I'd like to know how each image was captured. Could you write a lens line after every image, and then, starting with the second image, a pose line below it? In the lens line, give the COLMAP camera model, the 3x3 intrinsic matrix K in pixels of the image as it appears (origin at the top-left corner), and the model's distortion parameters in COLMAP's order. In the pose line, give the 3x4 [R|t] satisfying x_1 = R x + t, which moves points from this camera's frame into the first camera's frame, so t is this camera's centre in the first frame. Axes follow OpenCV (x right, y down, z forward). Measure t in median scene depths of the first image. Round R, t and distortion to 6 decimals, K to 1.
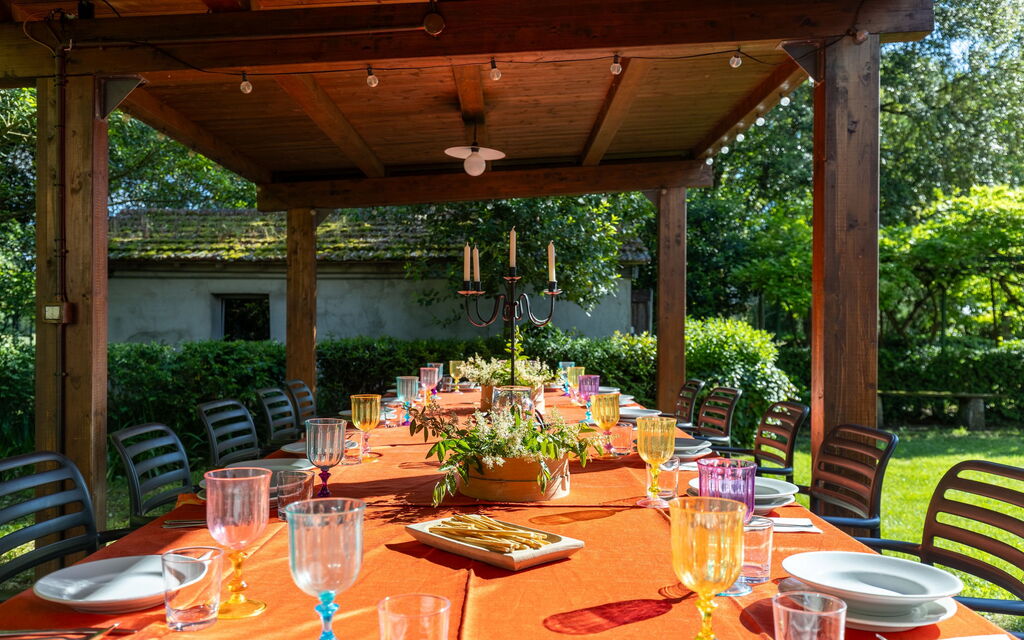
lens RADIAL K [[958.2, 0, 512.0], [0, 958.2, 320.0], [0, 0, 1]] dist [0.005159, -0.008240]
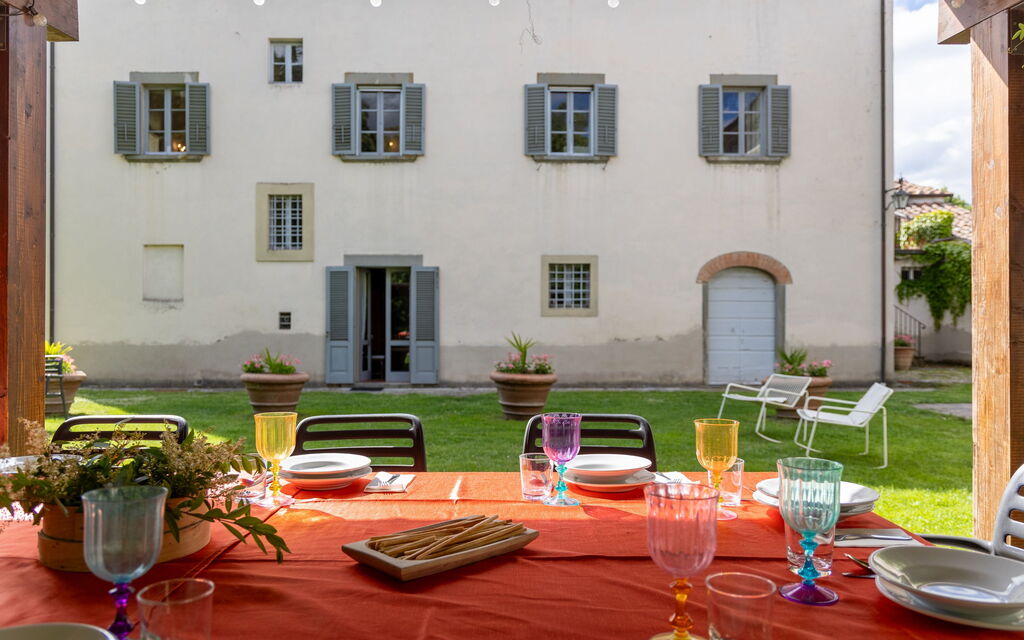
lens RADIAL K [[776.9, 0, 512.0], [0, 776.9, 320.0], [0, 0, 1]] dist [-0.006061, -0.002818]
pose [[-0.124109, -0.005586, 0.992253, -0.287967], [-0.006490, 0.999967, 0.004818, 0.000371], [-0.992247, -0.005842, -0.124141, 0.379291]]
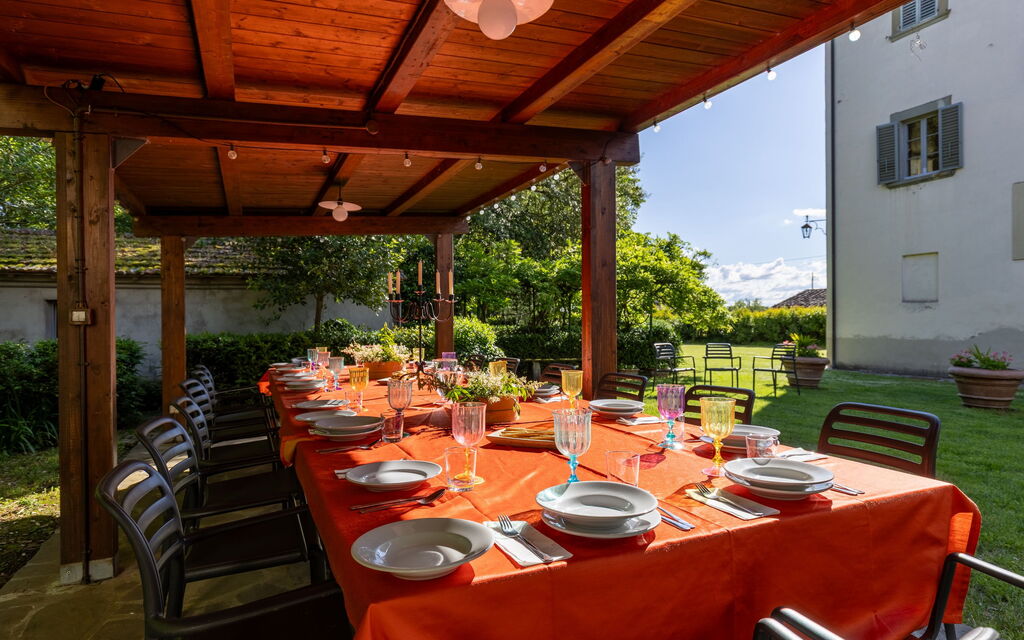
lens RADIAL K [[687.2, 0, 512.0], [0, 687.2, 320.0], [0, 0, 1]] dist [-0.002460, 0.000600]
pose [[0.892459, -0.011289, 0.450987, -0.241602], [0.009917, 0.999936, 0.005406, -0.001269], [-0.451019, -0.000352, 0.892514, -0.055127]]
